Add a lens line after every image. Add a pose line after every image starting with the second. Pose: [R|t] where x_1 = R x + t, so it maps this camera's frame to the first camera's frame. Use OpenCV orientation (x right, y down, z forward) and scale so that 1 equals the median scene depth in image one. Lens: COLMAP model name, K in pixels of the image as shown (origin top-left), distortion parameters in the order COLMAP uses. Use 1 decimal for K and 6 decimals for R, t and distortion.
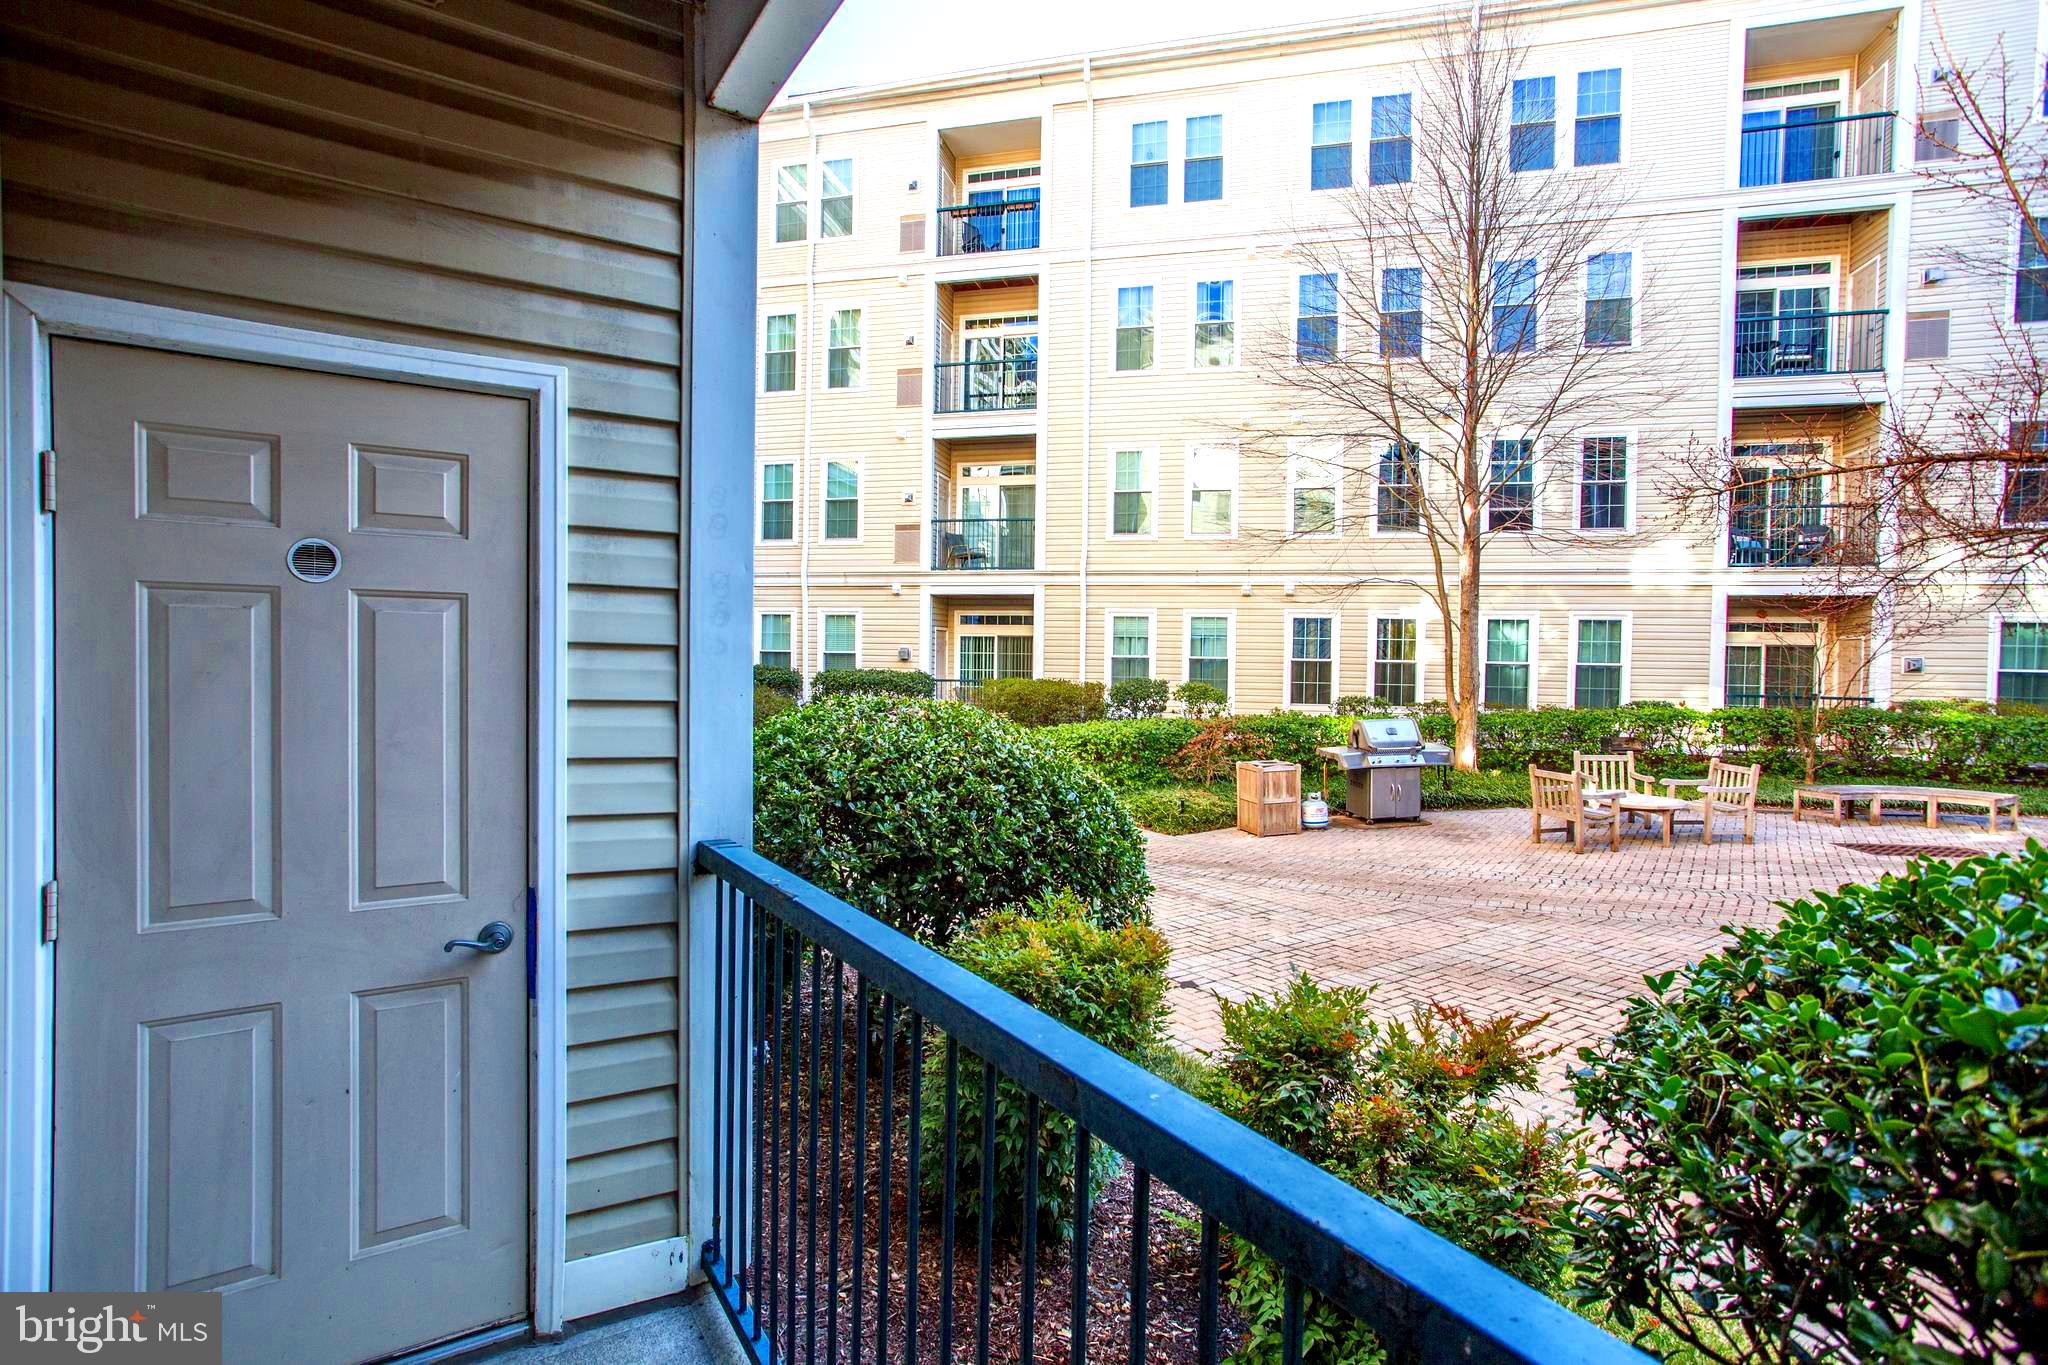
lens RADIAL K [[1001.7, 0, 986.0], [0, 1001.7, 674.9], [0, 0, 1]] dist [-0.056774, 0.033982]
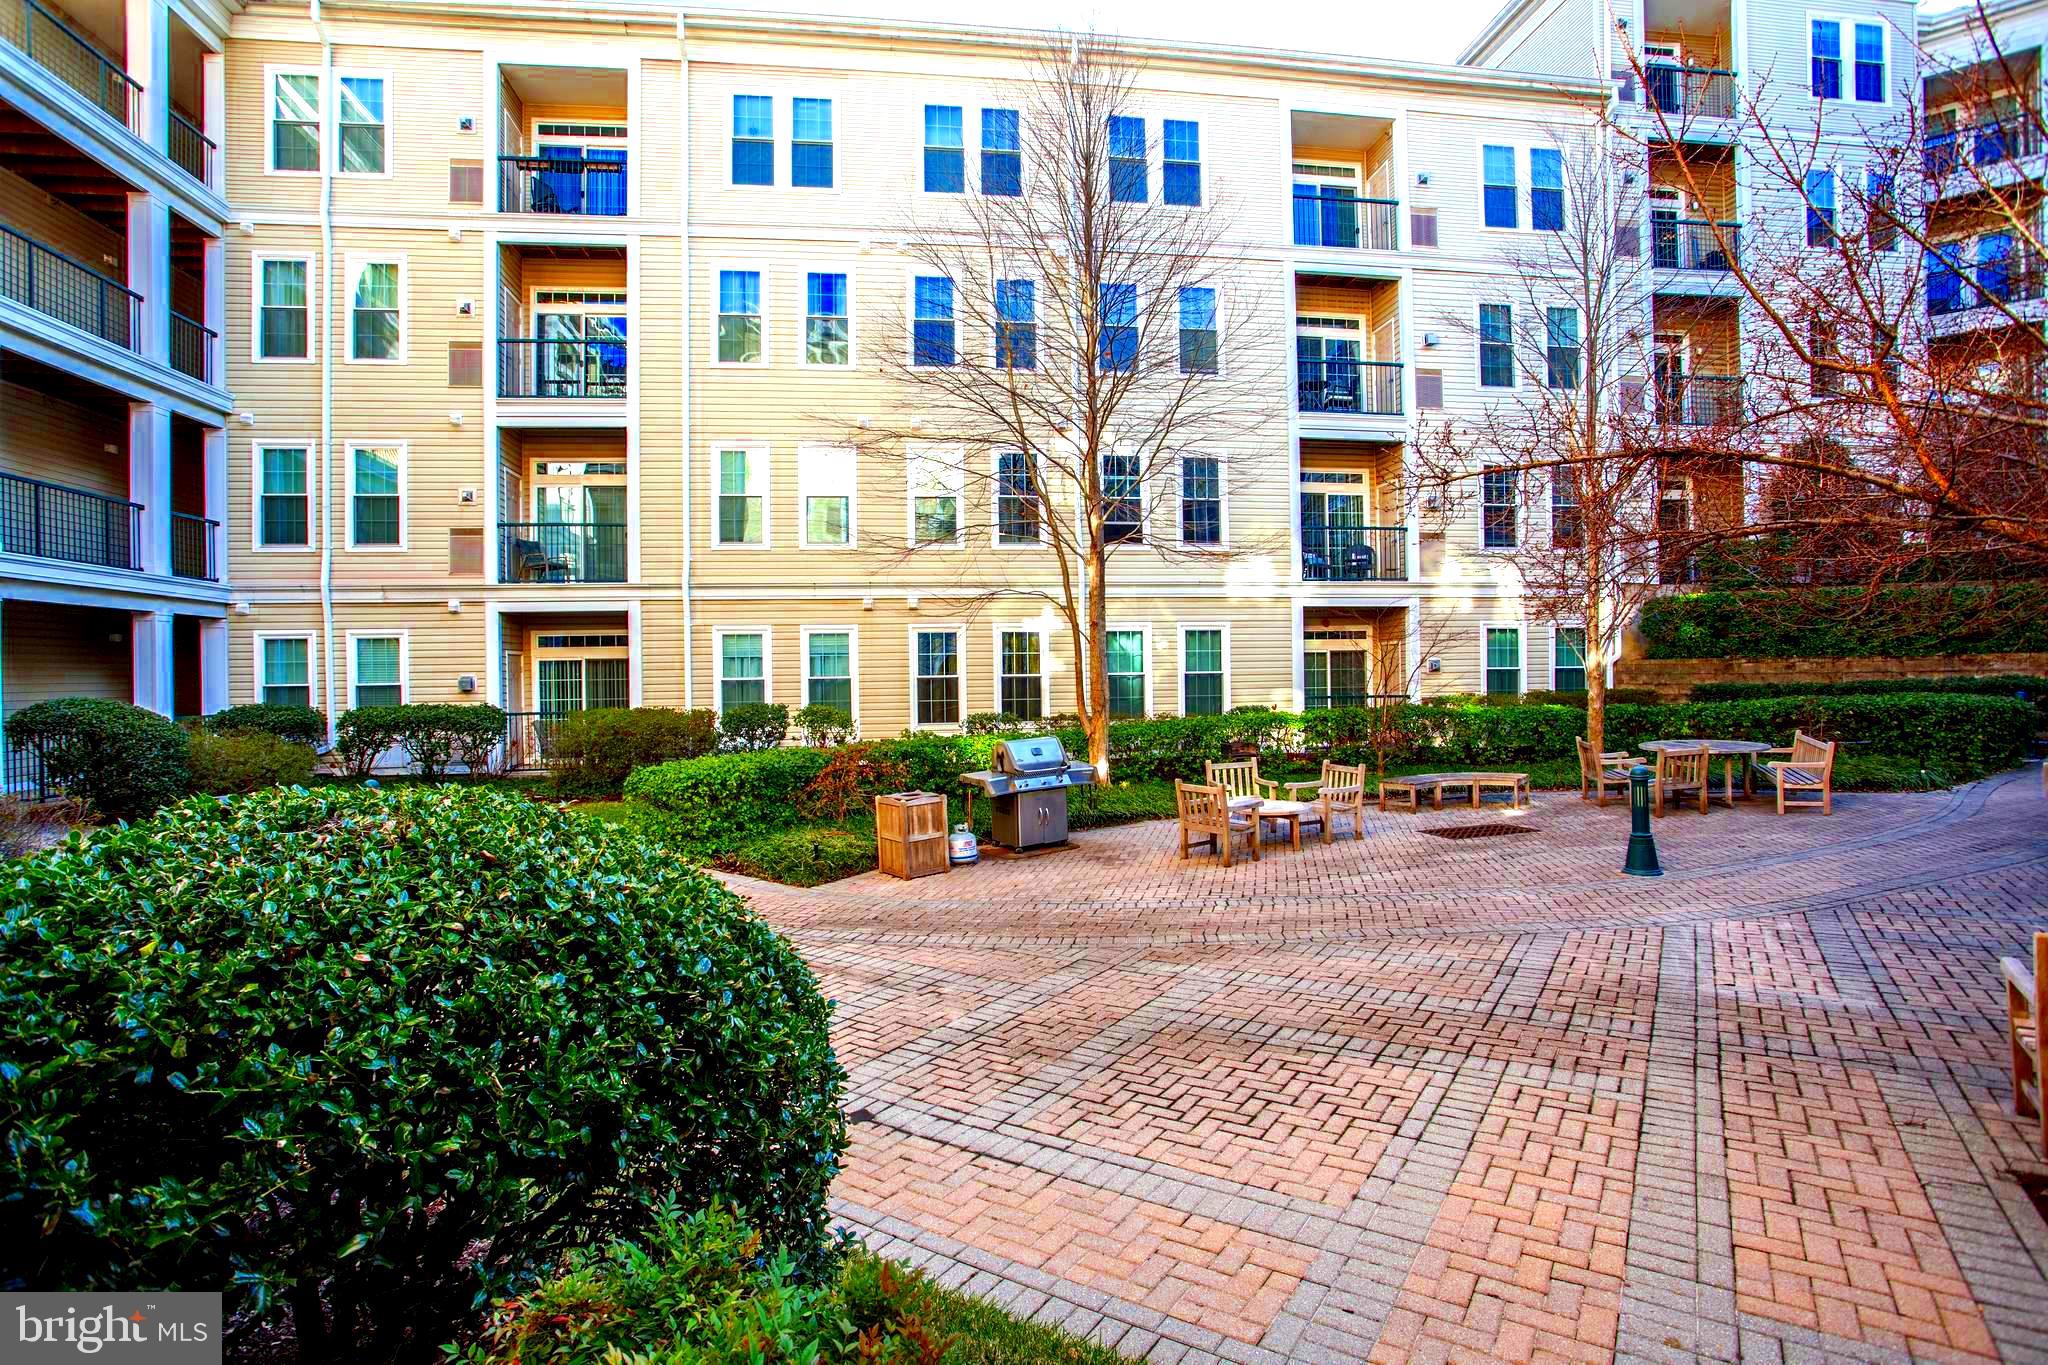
lens RADIAL K [[998.2, 0, 1018.4], [0, 998.2, 677.9], [0, 0, 1]] dist [-0.079697, 0.039106]
pose [[0.912164, -0.031262, 0.408632, 0.007514], [0.037155, 0.999288, -0.006488, -0.005795], [-0.408139, 0.021101, 0.912676, 0.114315]]
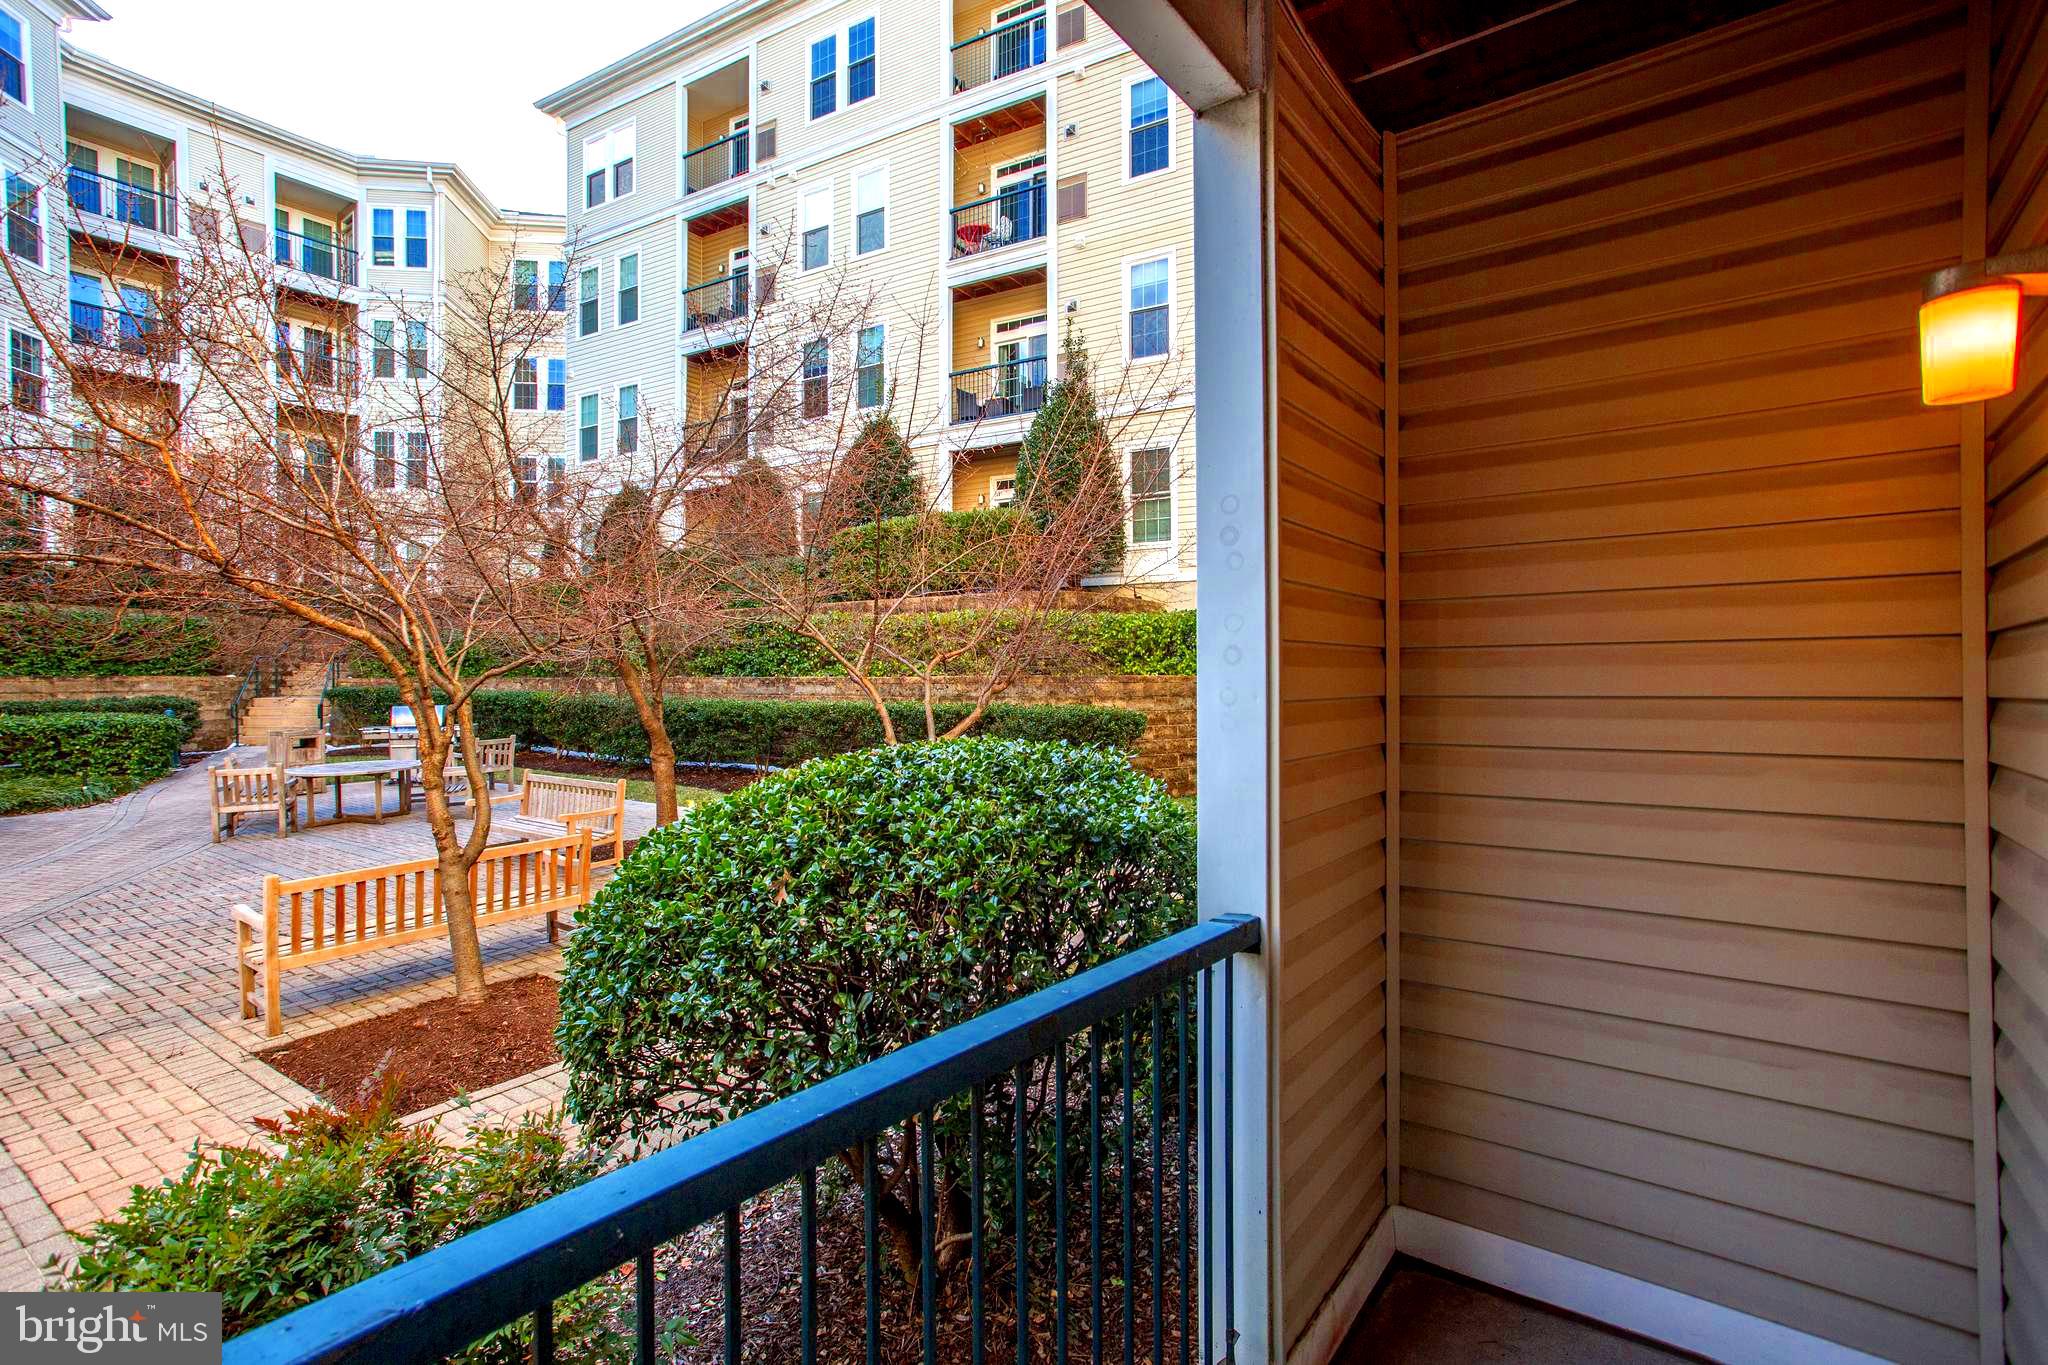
lens RADIAL K [[1007.7, 0, 1015.8], [0, 1007.7, 673.7], [0, 0, 1]] dist [-0.037577, 0.039960]
pose [[-0.380470, -0.009368, 0.924746, -0.089356], [0.013005, 0.999796, 0.015479, -0.007104], [-0.924702, 0.017916, -0.380270, 0.119083]]
